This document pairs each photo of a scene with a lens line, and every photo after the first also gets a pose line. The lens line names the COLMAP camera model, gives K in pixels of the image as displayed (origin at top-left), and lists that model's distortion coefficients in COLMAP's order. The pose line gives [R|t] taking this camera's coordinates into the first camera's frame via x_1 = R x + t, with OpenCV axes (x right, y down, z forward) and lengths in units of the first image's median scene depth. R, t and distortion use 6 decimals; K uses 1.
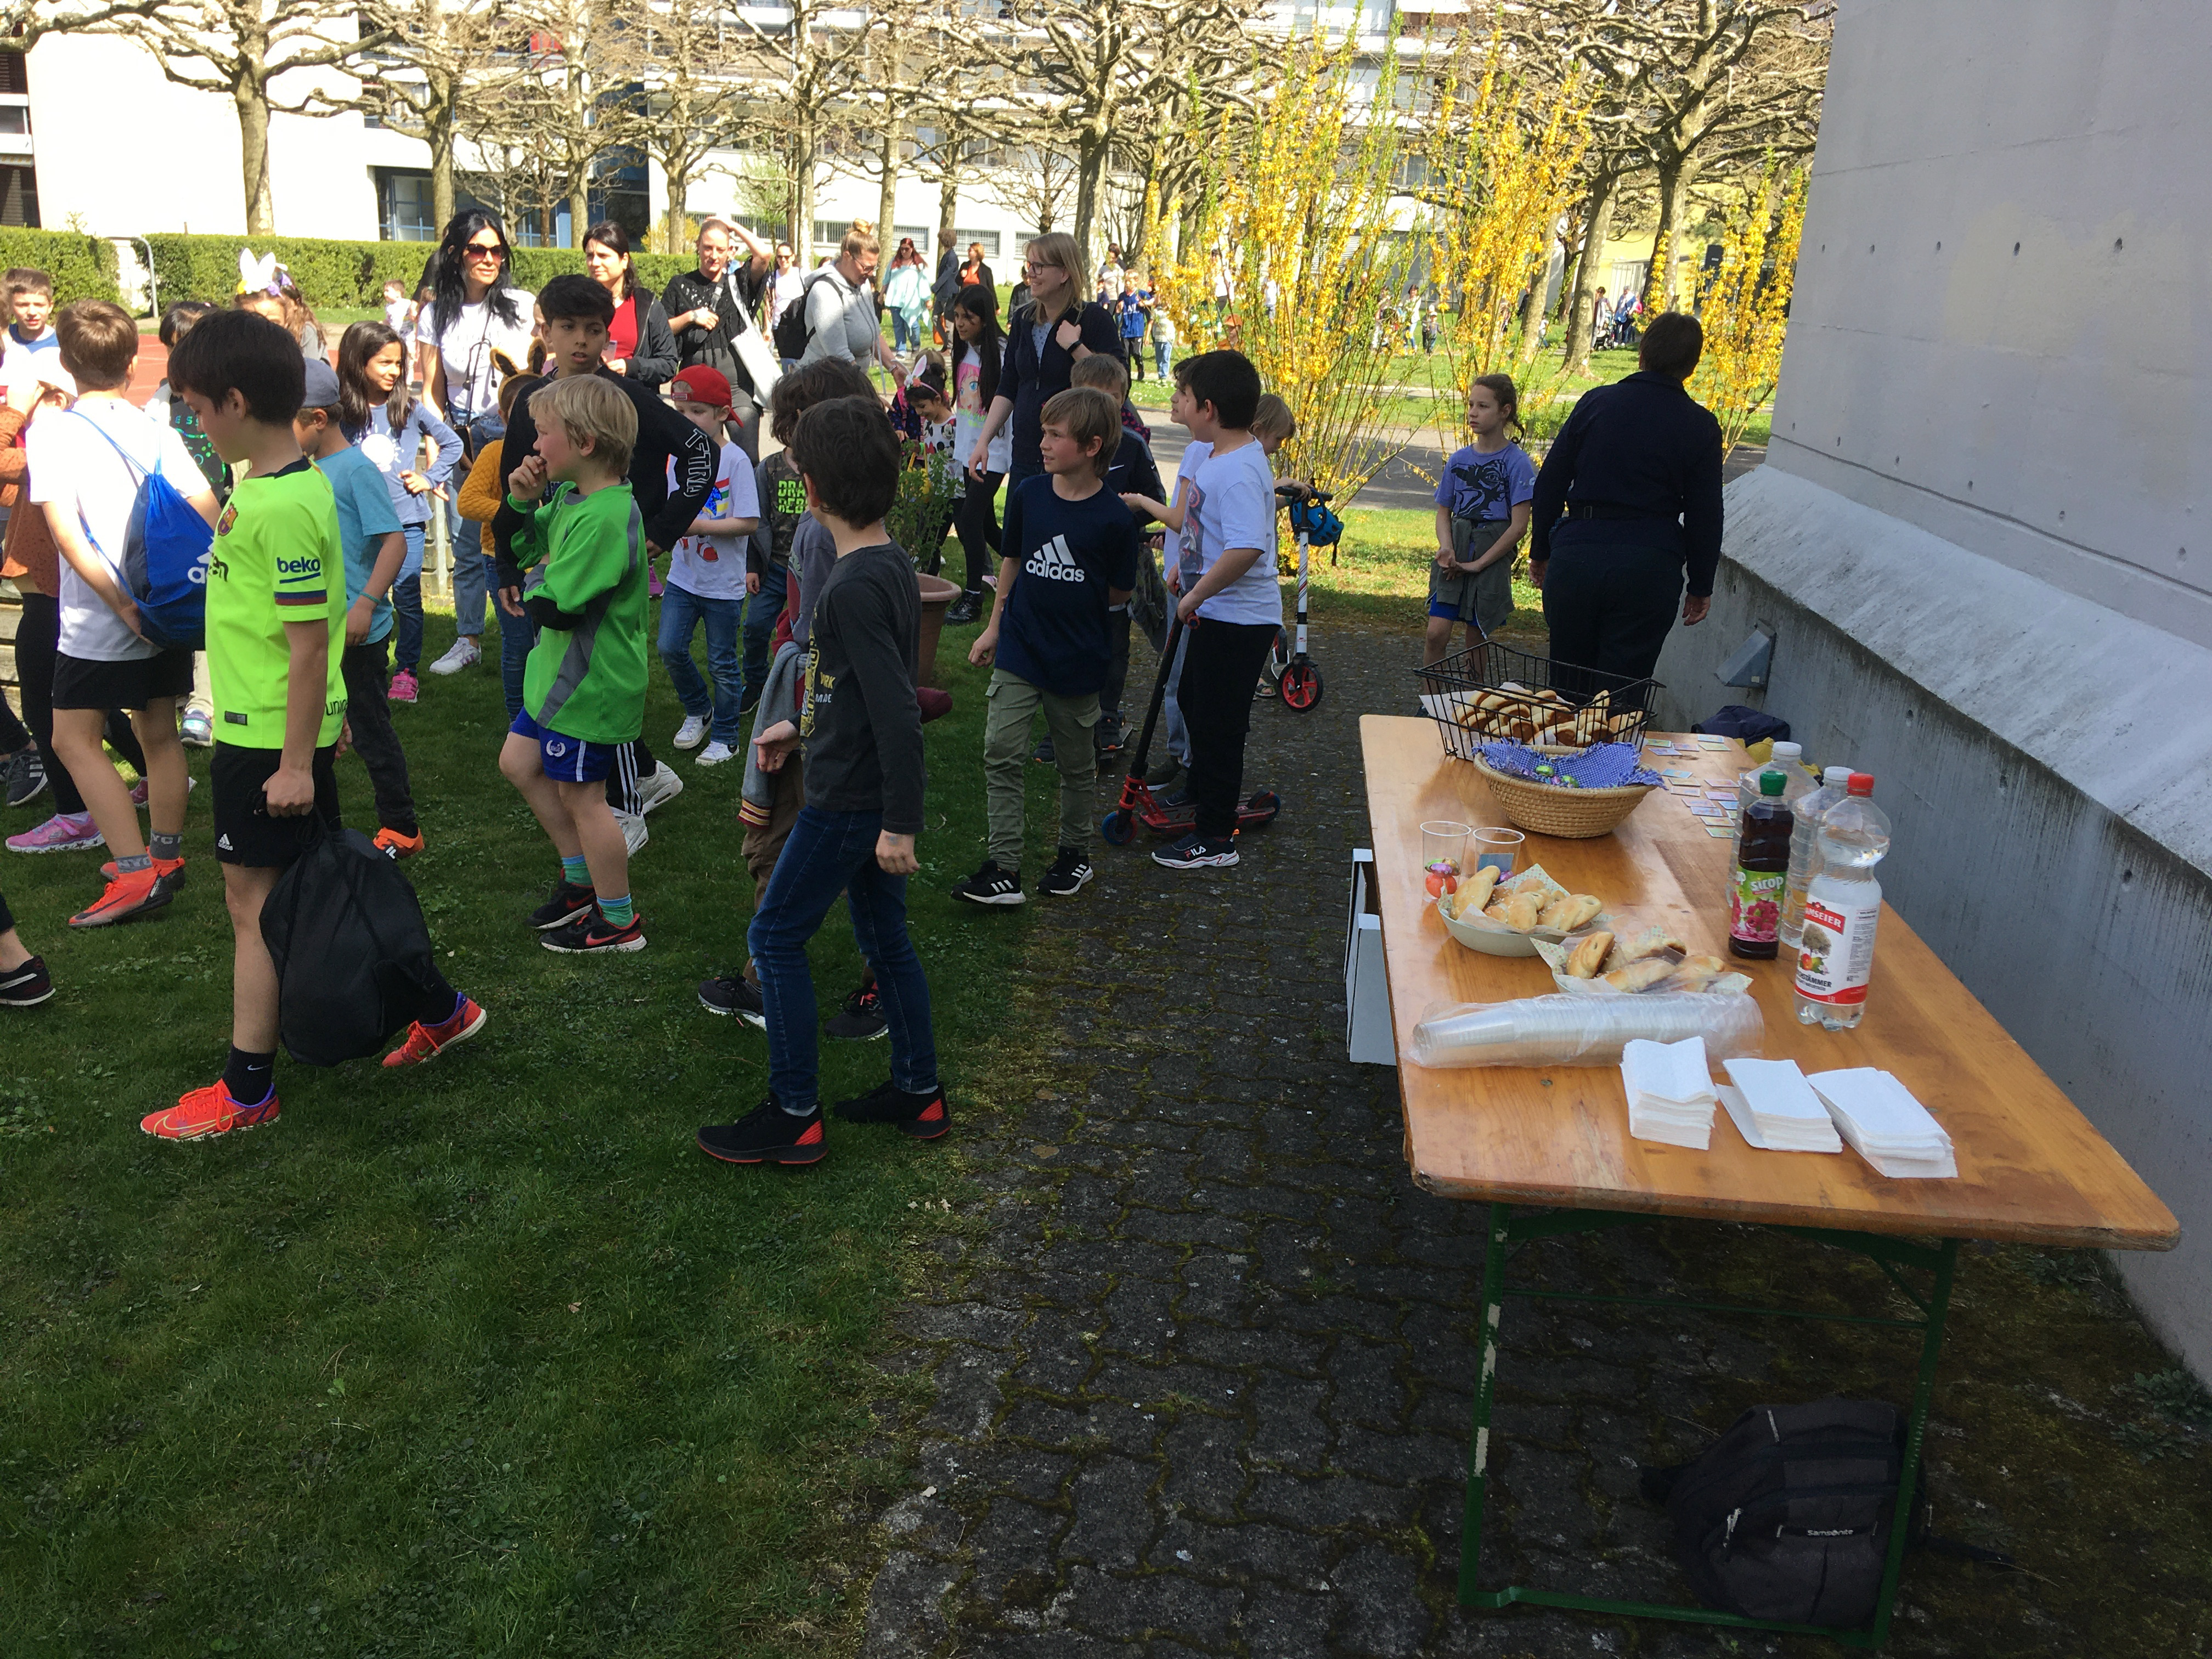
lens RADIAL K [[1901.9, 0, 1110.6], [0, 1901.9, 820.2], [0, 0, 1]] dist [0.063701, -0.025937]
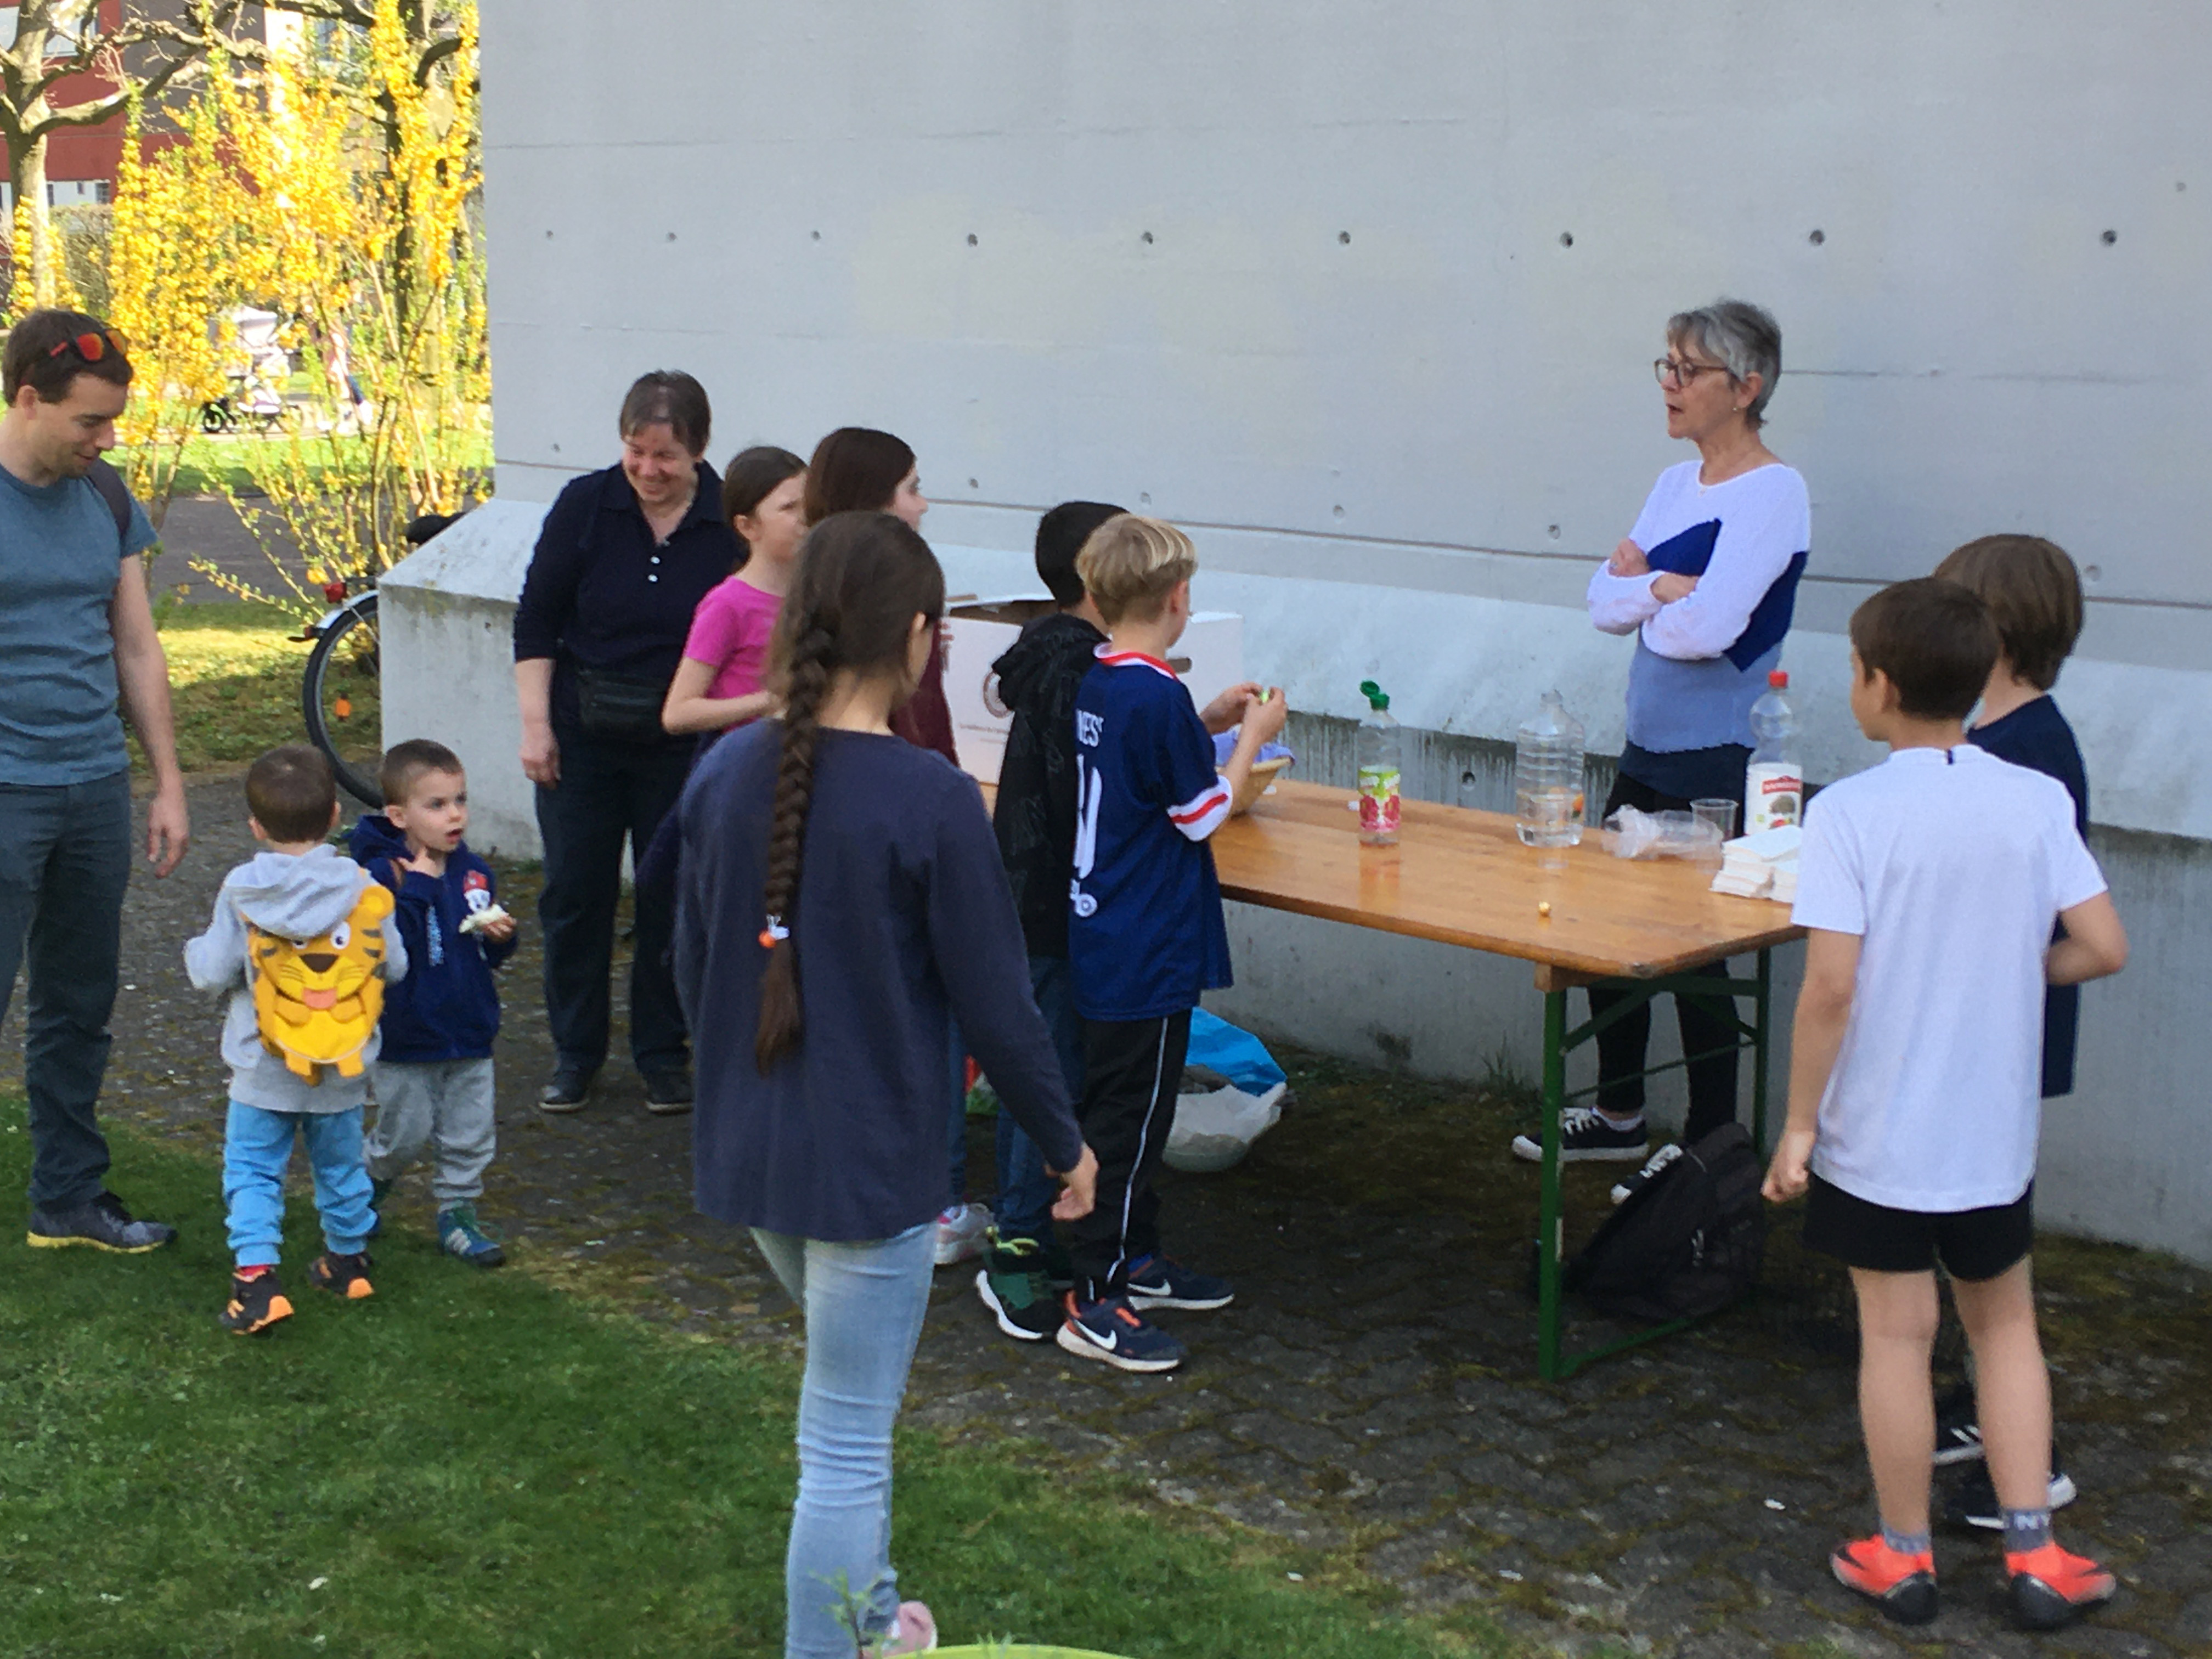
lens RADIAL K [[3469.0, 0, 1103.9], [0, 3469.0, 832.7], [0, 0, 1]] dist [0.159166, 0.000000]
pose [[0.671336, -0.183390, 0.718106, -0.594680], [0.250966, 0.967914, 0.012566, -0.010429], [-0.697369, 0.171784, 0.695821, -0.154935]]
